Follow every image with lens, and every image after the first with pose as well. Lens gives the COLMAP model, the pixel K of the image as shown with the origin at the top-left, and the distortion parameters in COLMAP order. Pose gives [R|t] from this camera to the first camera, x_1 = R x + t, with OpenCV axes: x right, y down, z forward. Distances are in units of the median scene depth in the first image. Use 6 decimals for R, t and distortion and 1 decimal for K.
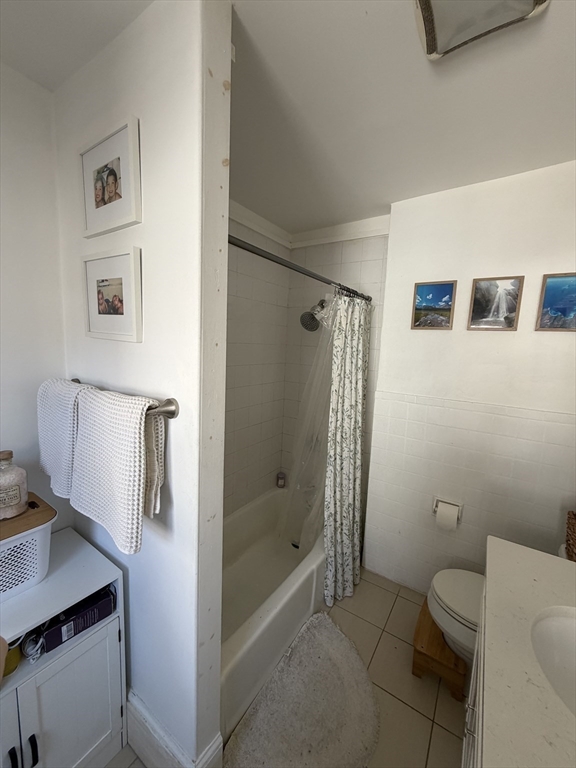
lens RADIAL K [[305.0, 0, 288.6], [0, 305.0, 380.8], [0, 0, 1]] dist [0.000450, -0.000358]
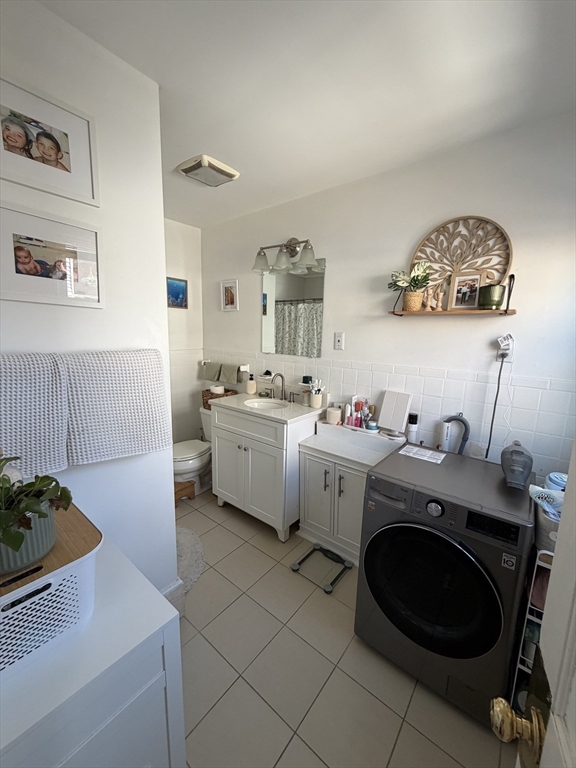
lens RADIAL K [[305.0, 0, 288.6], [0, 305.0, 380.8], [0, 0, 1]] dist [0.000450, -0.000358]
pose [[0.091383, -0.197140, 0.976107, -1.477261], [0.095379, 0.977435, 0.188478, -0.006558], [-0.991238, 0.075876, 0.108124, 0.151051]]
